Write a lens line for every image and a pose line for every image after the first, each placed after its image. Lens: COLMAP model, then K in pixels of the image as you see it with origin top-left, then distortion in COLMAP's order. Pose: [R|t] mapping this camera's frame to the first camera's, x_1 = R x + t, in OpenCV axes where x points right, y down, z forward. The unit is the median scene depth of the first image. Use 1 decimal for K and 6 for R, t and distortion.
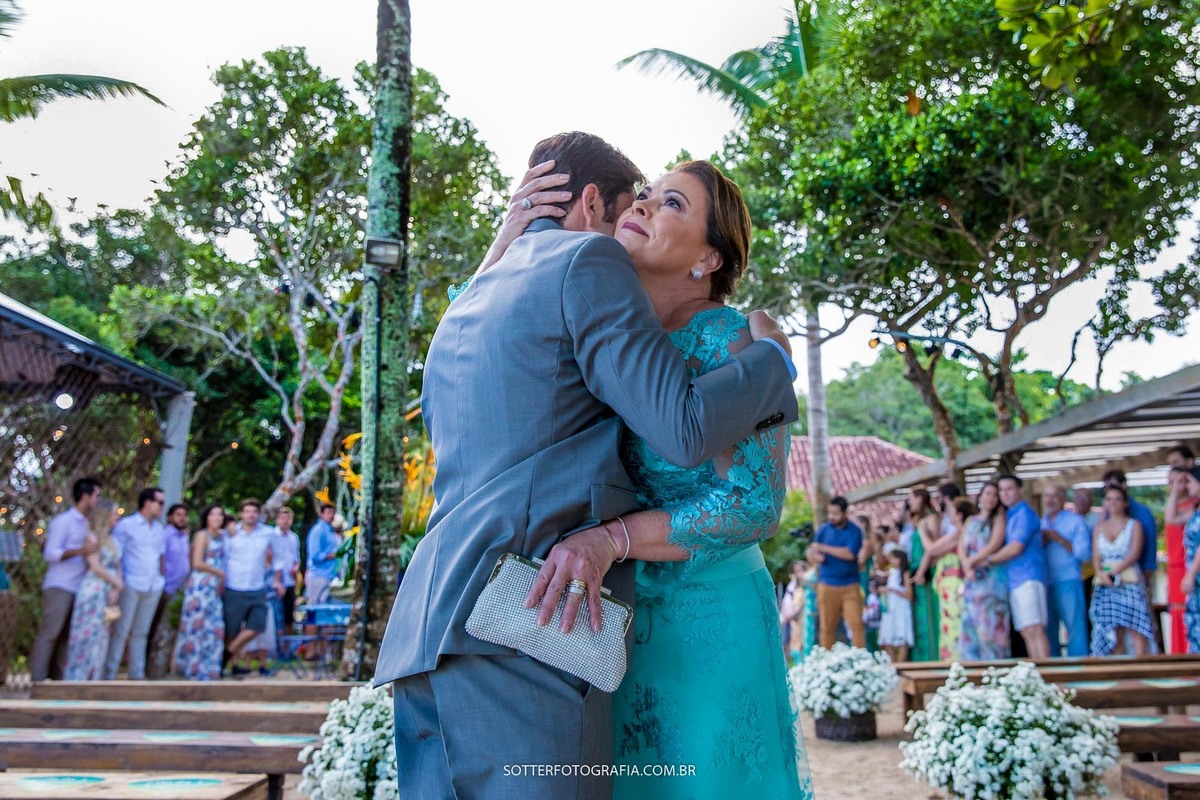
lens RADIAL K [[1202.2, 0, 675.1], [0, 1202.2, 347.3], [0, 0, 1]] dist [-0.028726, 0.031657]
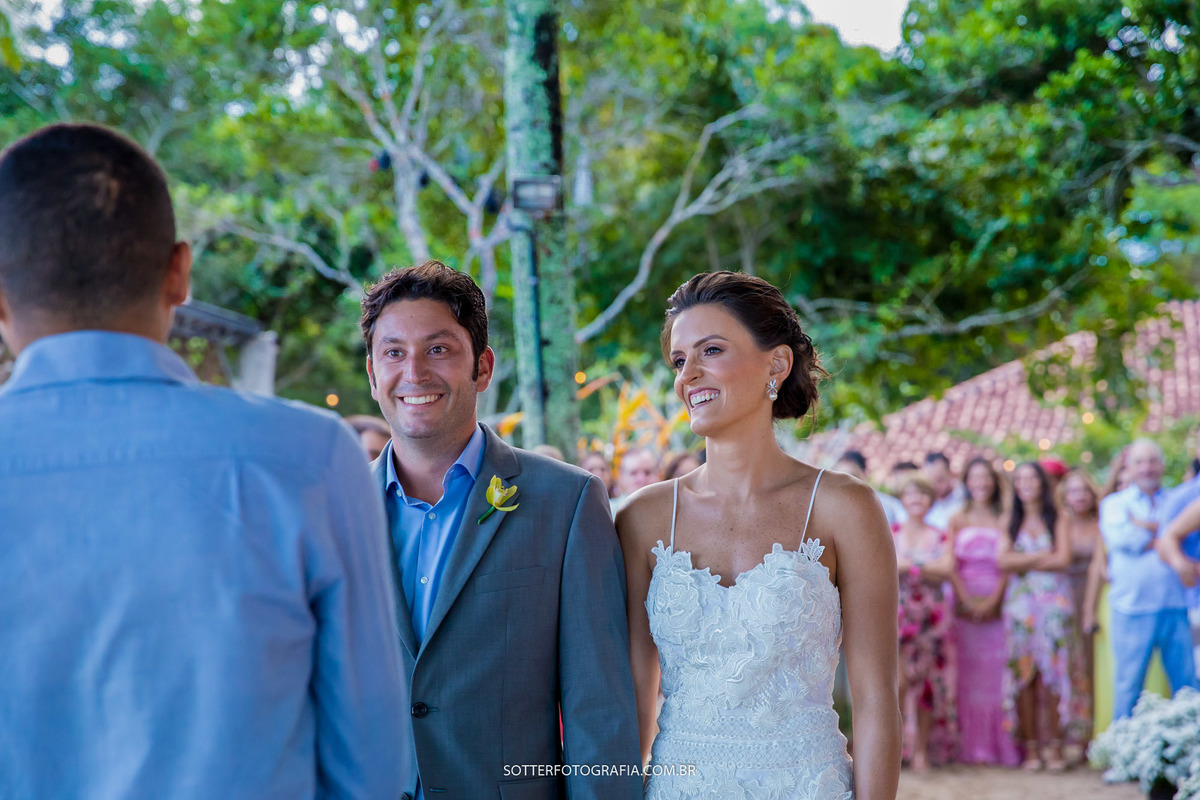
lens RADIAL K [[2288.5, 0, 600.0], [0, 2288.5, 400.0], [0, 0, 1]] dist [0.256573, 0.202860]
pose [[0.976232, -0.042682, -0.212483, 0.099007], [0.069550, 0.990259, 0.120625, -0.118466], [0.205264, -0.132537, 0.969691, -0.410077]]
